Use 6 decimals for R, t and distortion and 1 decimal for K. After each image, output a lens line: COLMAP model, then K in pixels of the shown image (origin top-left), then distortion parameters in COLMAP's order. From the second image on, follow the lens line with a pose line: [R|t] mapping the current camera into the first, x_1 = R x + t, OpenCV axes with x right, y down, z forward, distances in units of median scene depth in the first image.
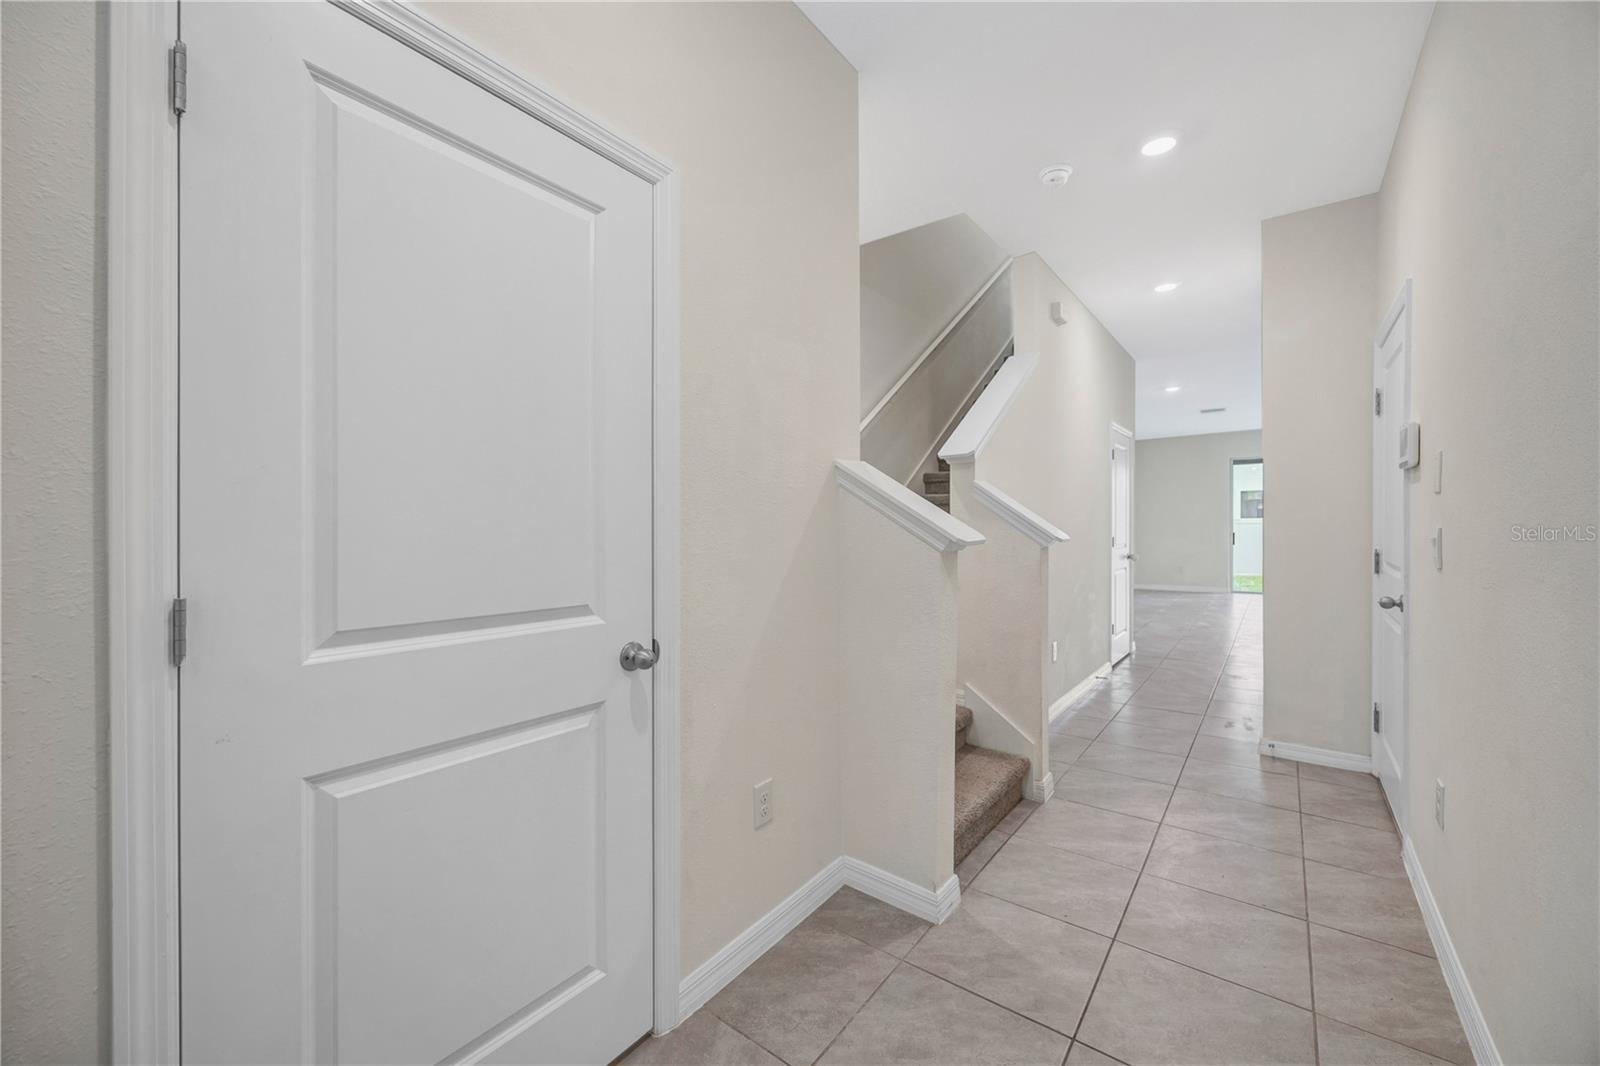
lens RADIAL K [[620.0, 0, 808.4], [0, 620.0, 531.5], [0, 0, 1]] dist [0.001405, -0.000490]
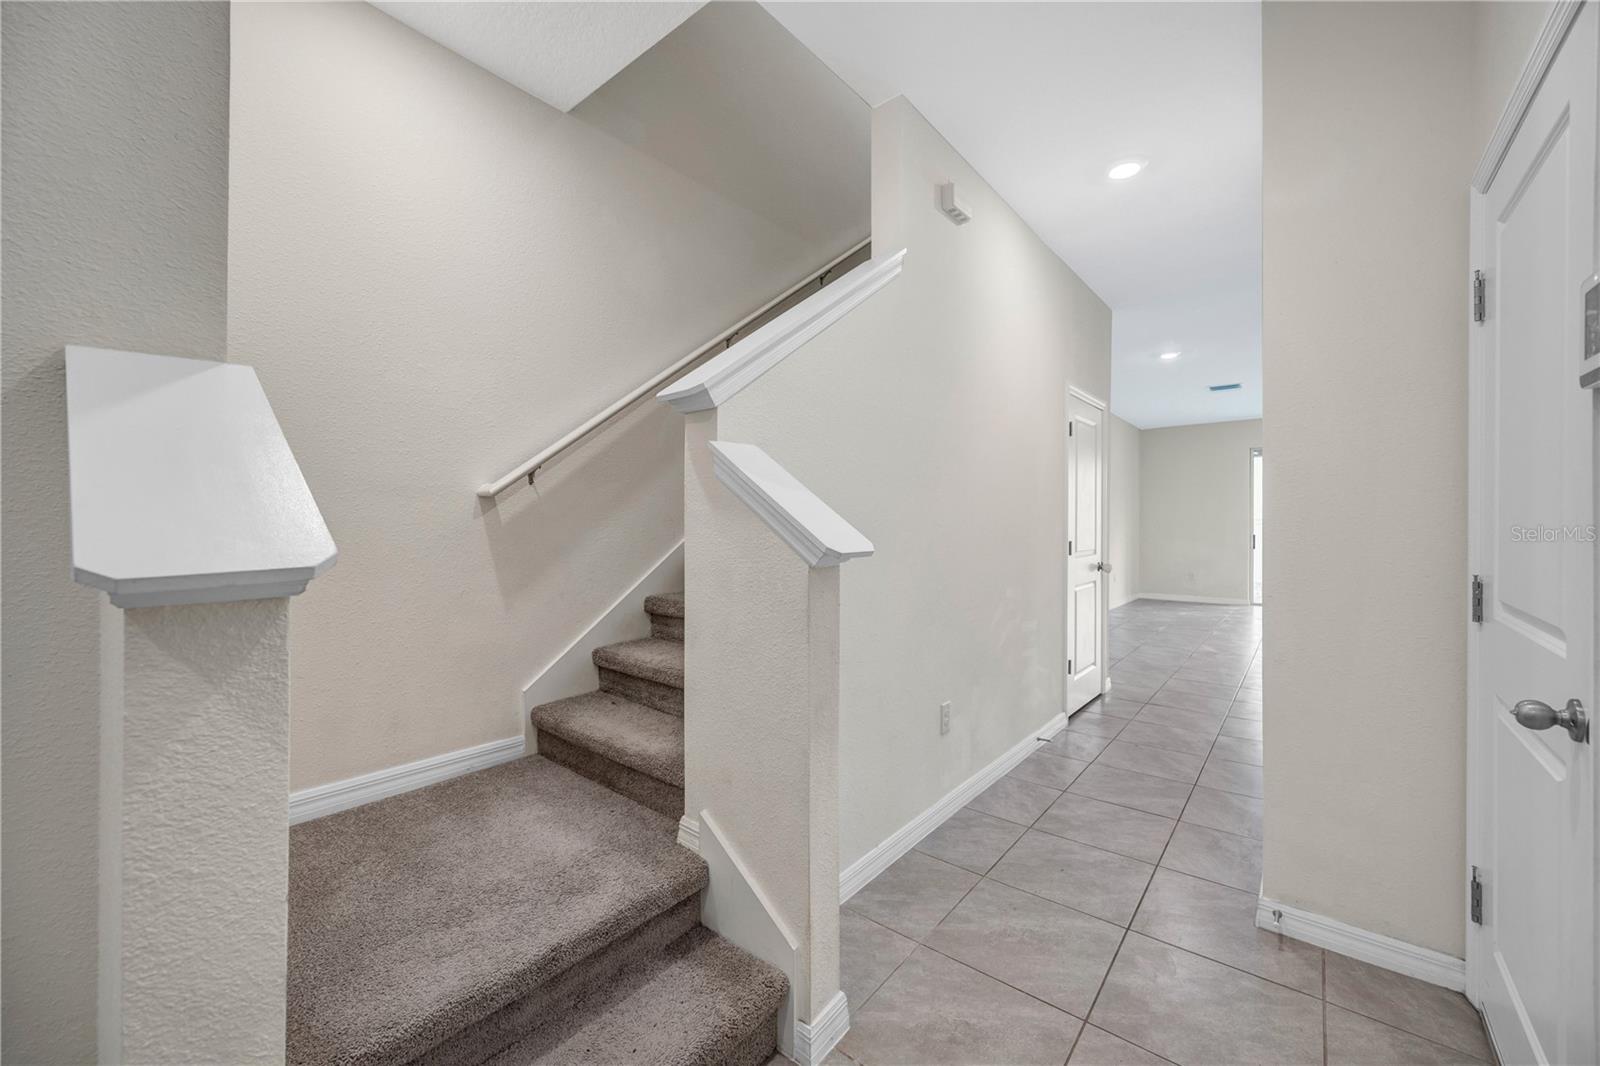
lens RADIAL K [[620.0, 0, 808.3], [0, 620.0, 523.4], [0, 0, 1]] dist [0.001405, -0.000490]
pose [[0.999386, 0.006979, -0.034333, 0.289094], [-0.007269, 0.999939, -0.008318, -0.005300], [0.034273, 0.008562, 0.999376, 0.358040]]
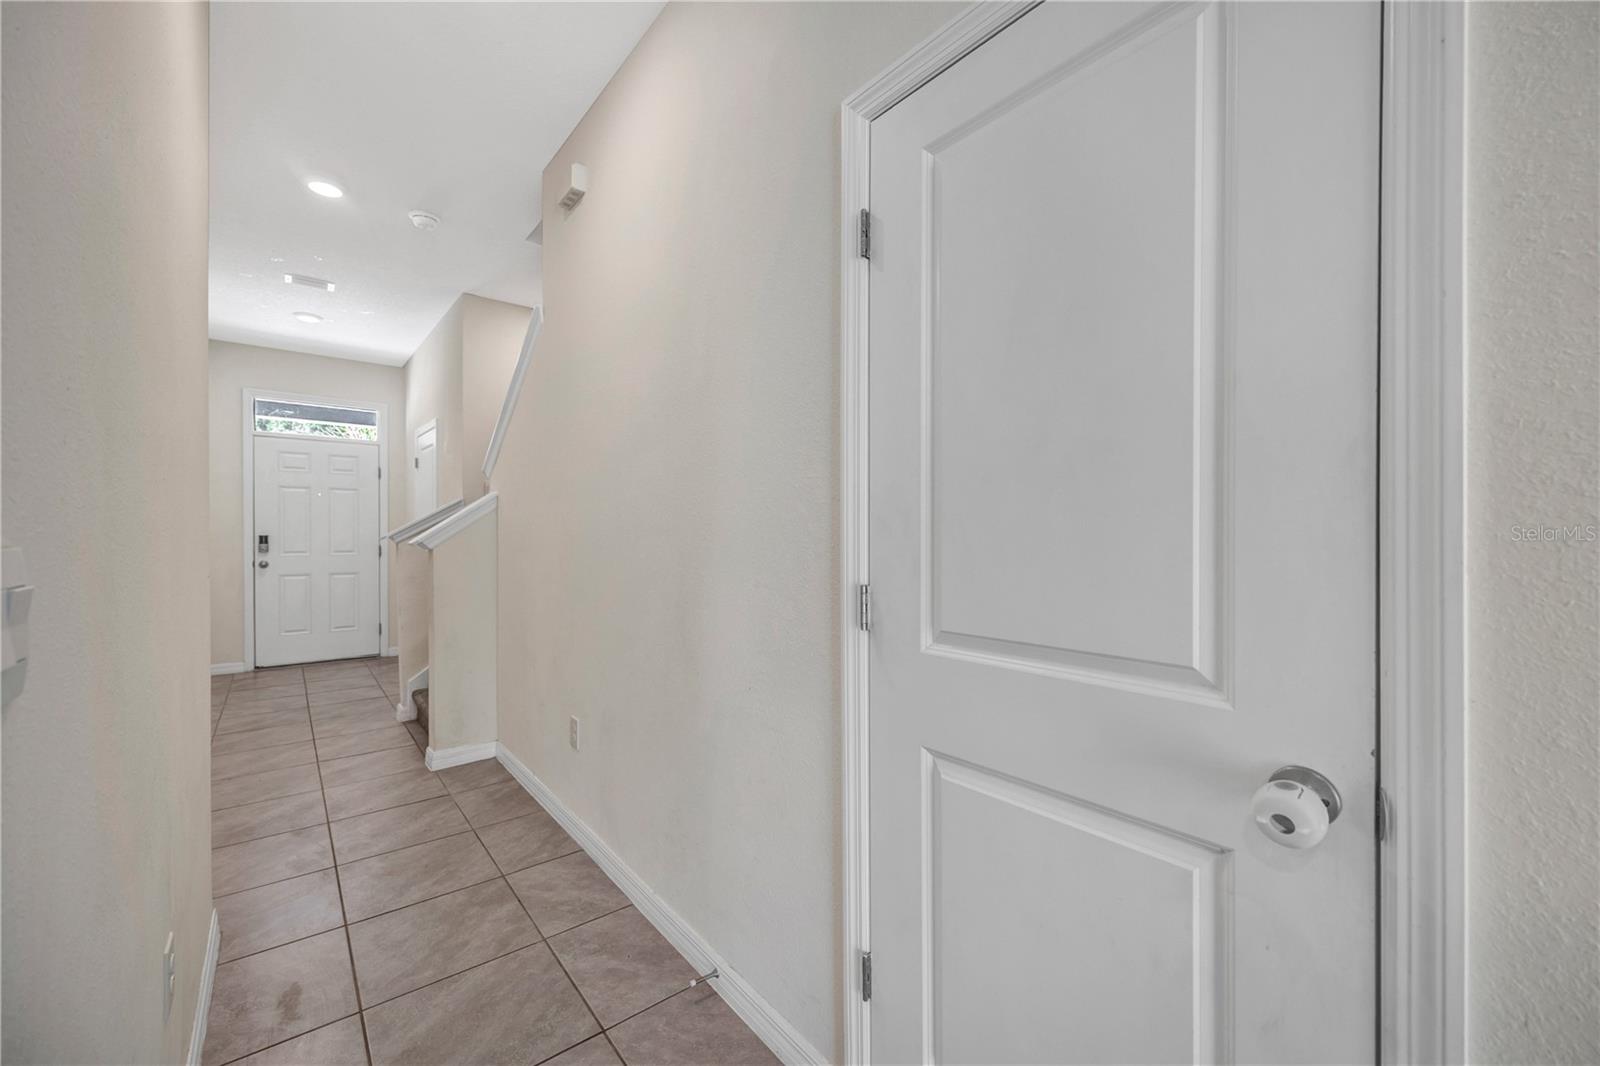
lens RADIAL K [[620.0, 0, 804.3], [0, 620.0, 529.4], [0, 0, 1]] dist [0.001405, -0.000490]
pose [[-0.216206, 0.002048, -0.976346, 1.050604], [-0.007012, 0.999969, 0.003650, -0.021469], [0.976322, 0.007635, -0.216185, 1.483223]]
